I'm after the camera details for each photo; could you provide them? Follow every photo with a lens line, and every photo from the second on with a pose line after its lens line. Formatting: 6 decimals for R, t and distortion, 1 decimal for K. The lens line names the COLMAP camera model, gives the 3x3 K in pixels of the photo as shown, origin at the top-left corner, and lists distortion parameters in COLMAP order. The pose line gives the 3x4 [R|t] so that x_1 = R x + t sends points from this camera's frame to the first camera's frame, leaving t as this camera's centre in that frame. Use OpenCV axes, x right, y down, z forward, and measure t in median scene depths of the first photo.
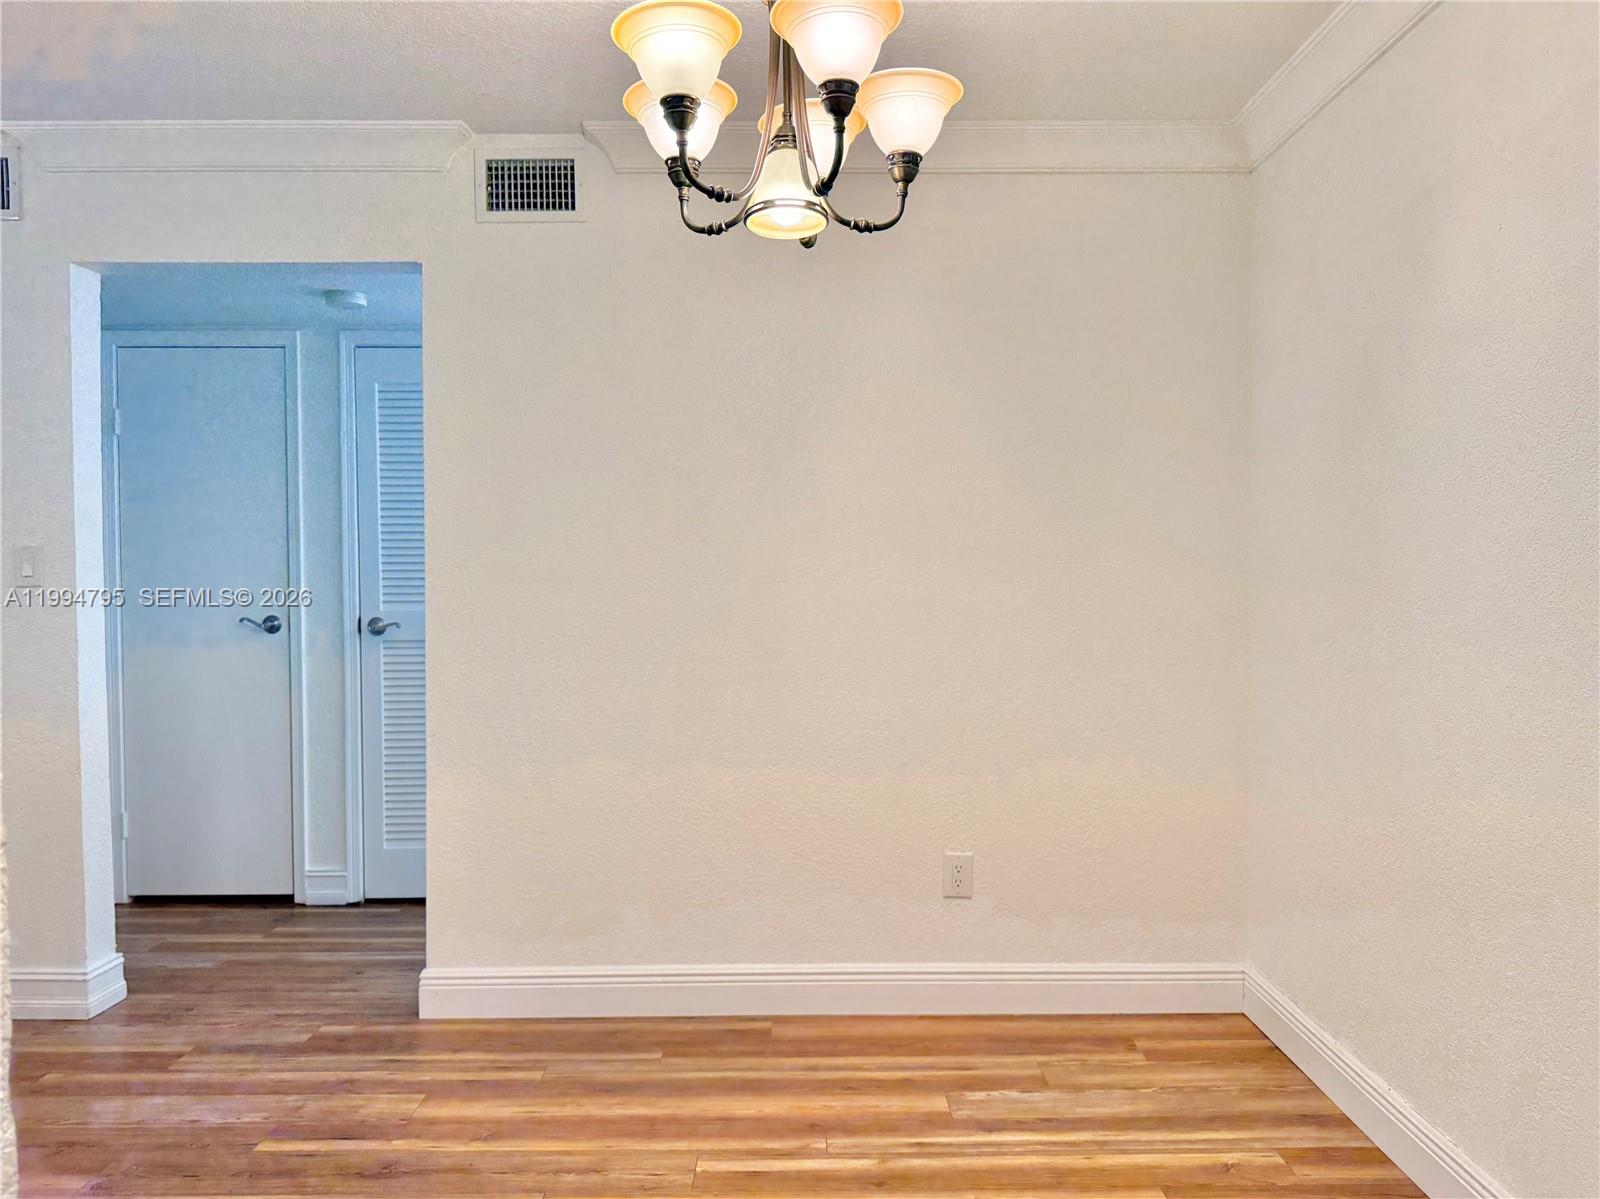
lens RADIAL K [[1155.8, 0, 808.8], [0, 1155.8, 597.2], [0, 0, 1]] dist [-0.002672, -0.000855]
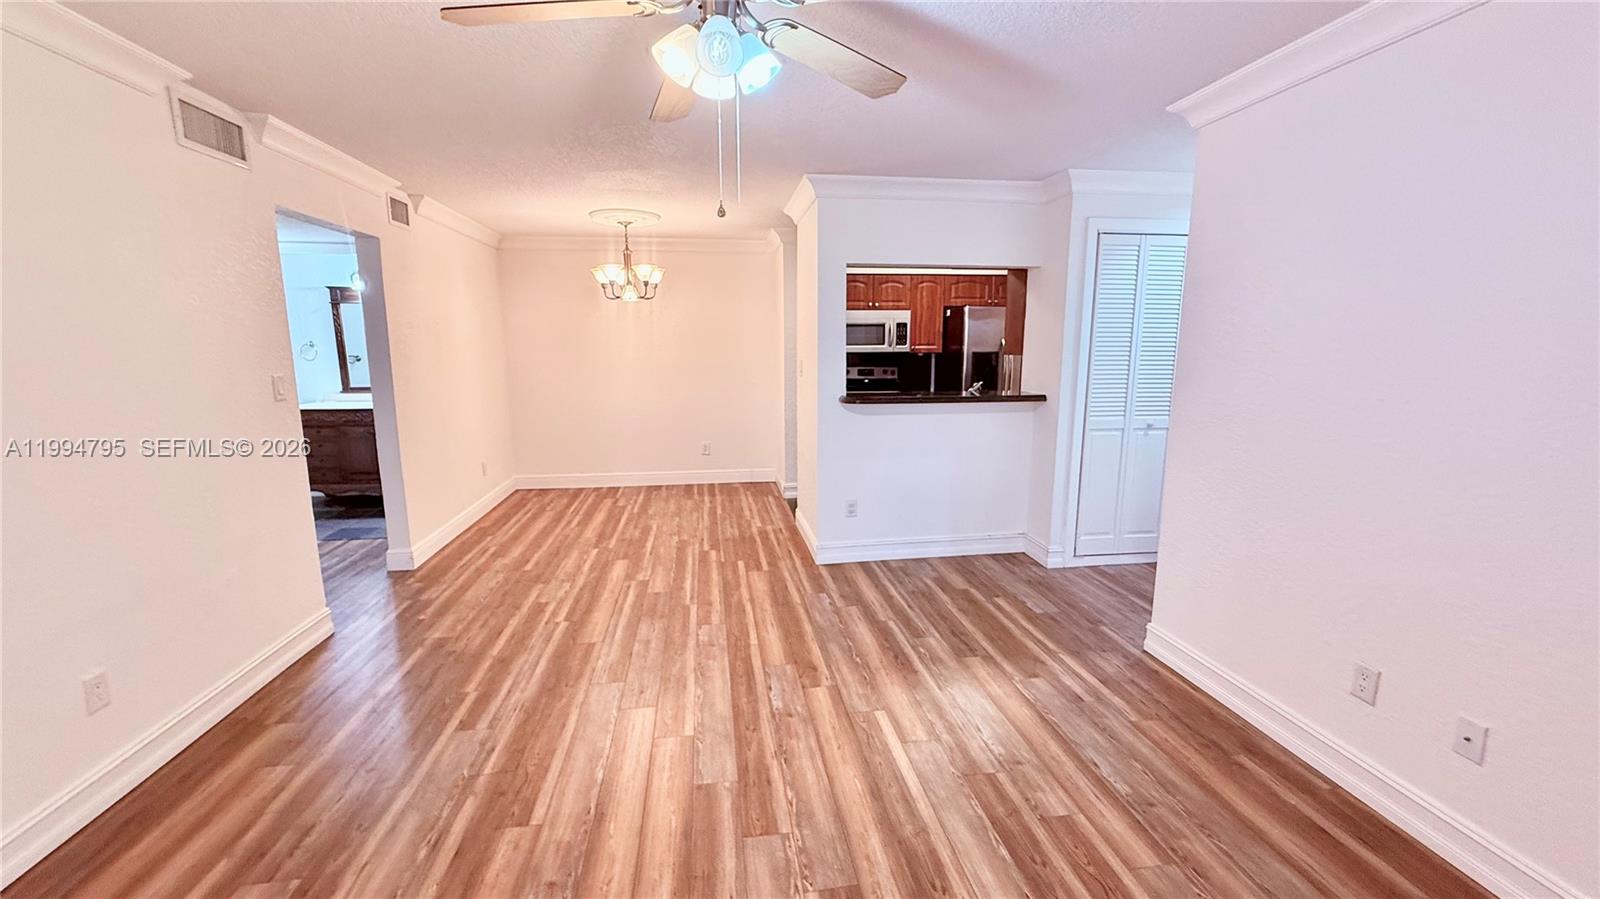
lens RADIAL K [[638.0, 0, 795.0], [0, 638.0, 447.6], [0, 0, 1]] dist [-0.001002, 0.000468]
pose [[-0.124273, -0.160865, 0.979121, -1.829782], [0.015722, 0.986328, 0.164045, -0.091494], [-0.992123, 0.035780, -0.120045, 0.412081]]
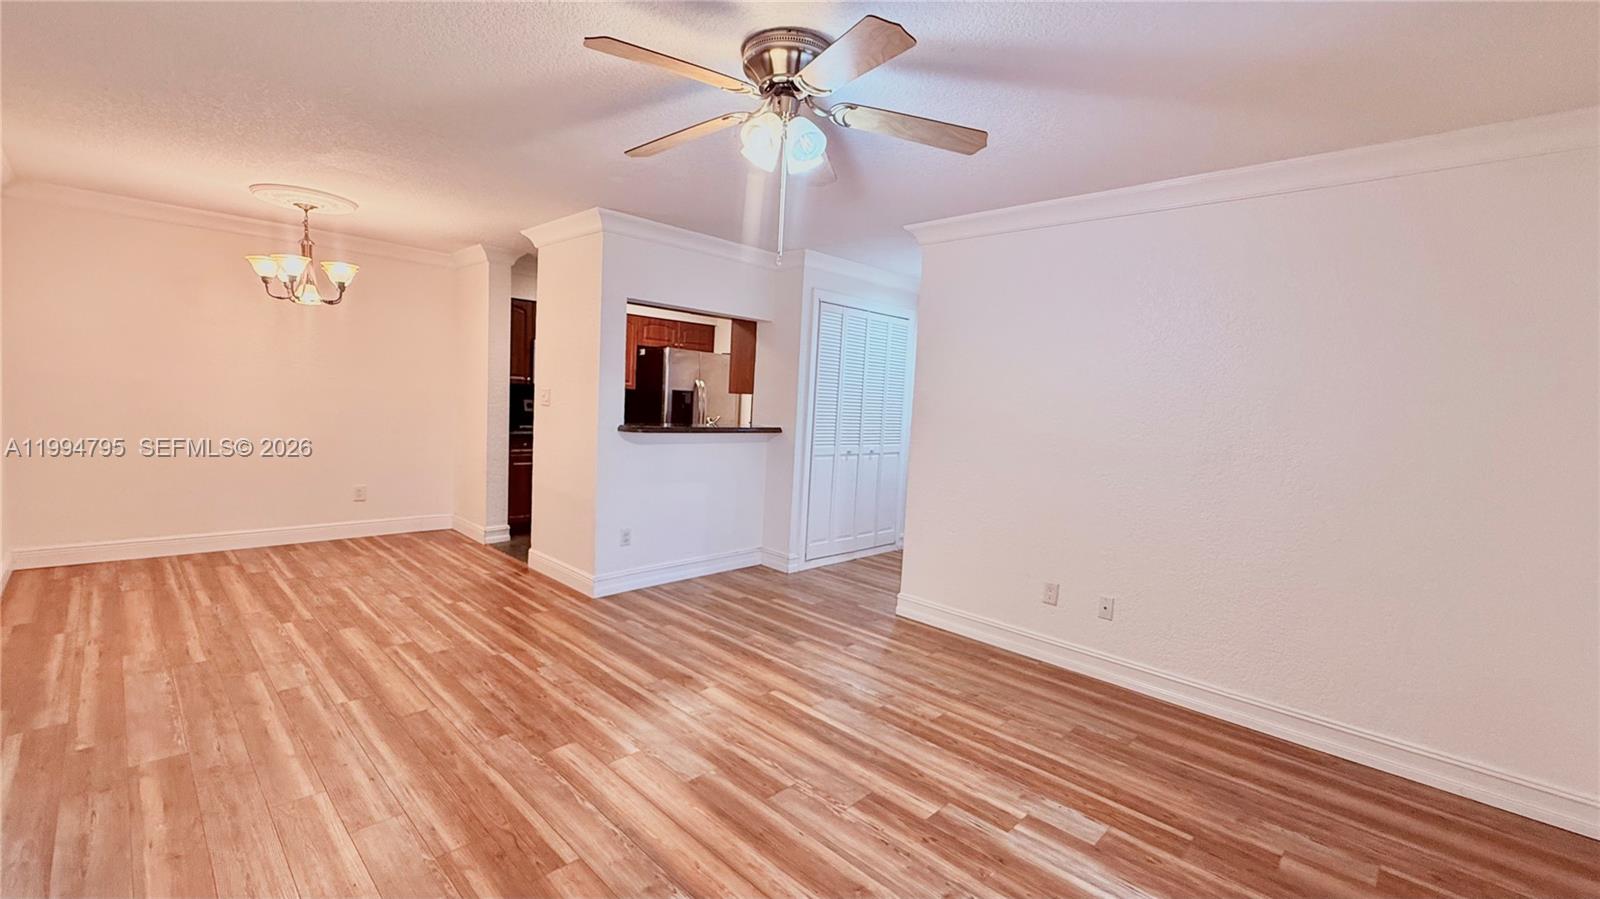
lens RADIAL K [[672.7, 0, 793.3], [0, 672.7, 445.6], [0, 0, 1]] dist [-0.000247, 0.000511]
pose [[-0.700298, -0.086777, 0.708556, -1.787063], [-0.041611, 0.995858, 0.080837, -0.063792], [-0.712636, 0.027126, -0.701009, 0.915099]]
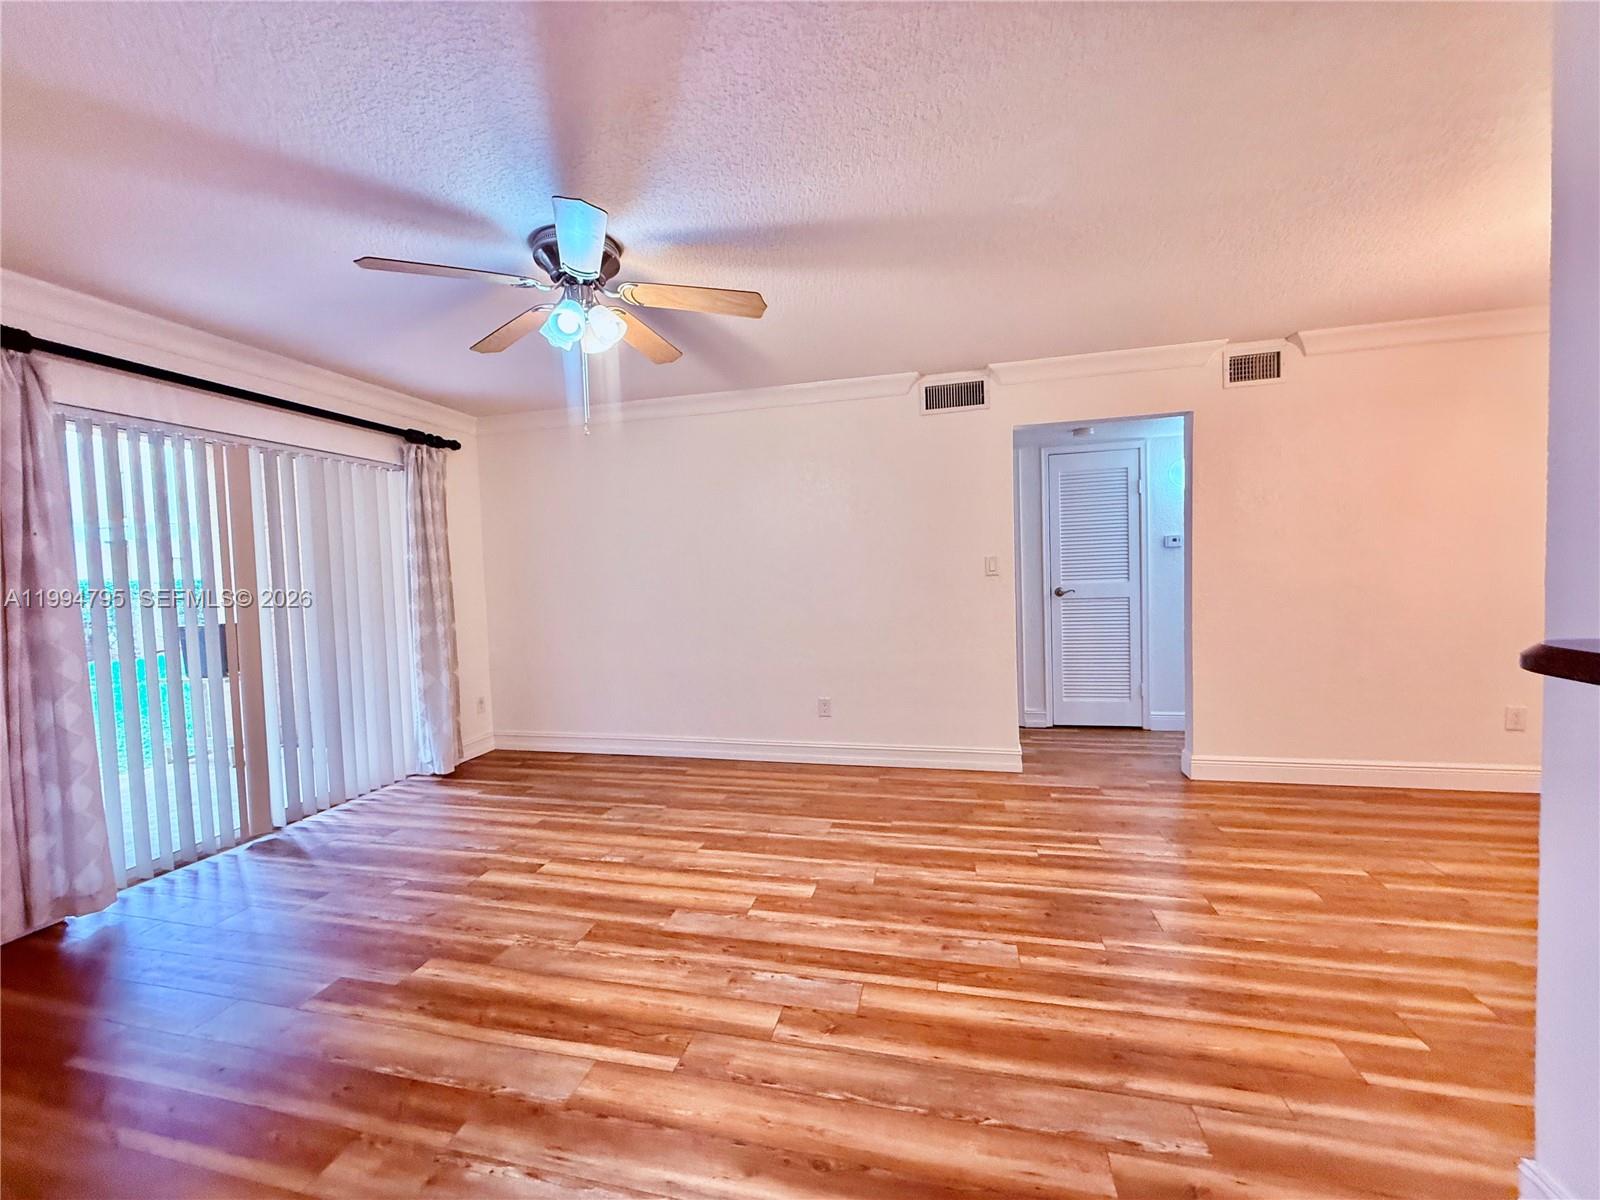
lens RADIAL K [[638.2, 0, 794.7], [0, 638.2, 597.0], [0, 0, 1]] dist [-0.000038, 0.000233]
pose [[0.966820, -0.021081, -0.254588, -0.793170], [0.029276, 0.999167, 0.028444, -0.016579], [0.253776, -0.034953, 0.966631, -0.298722]]
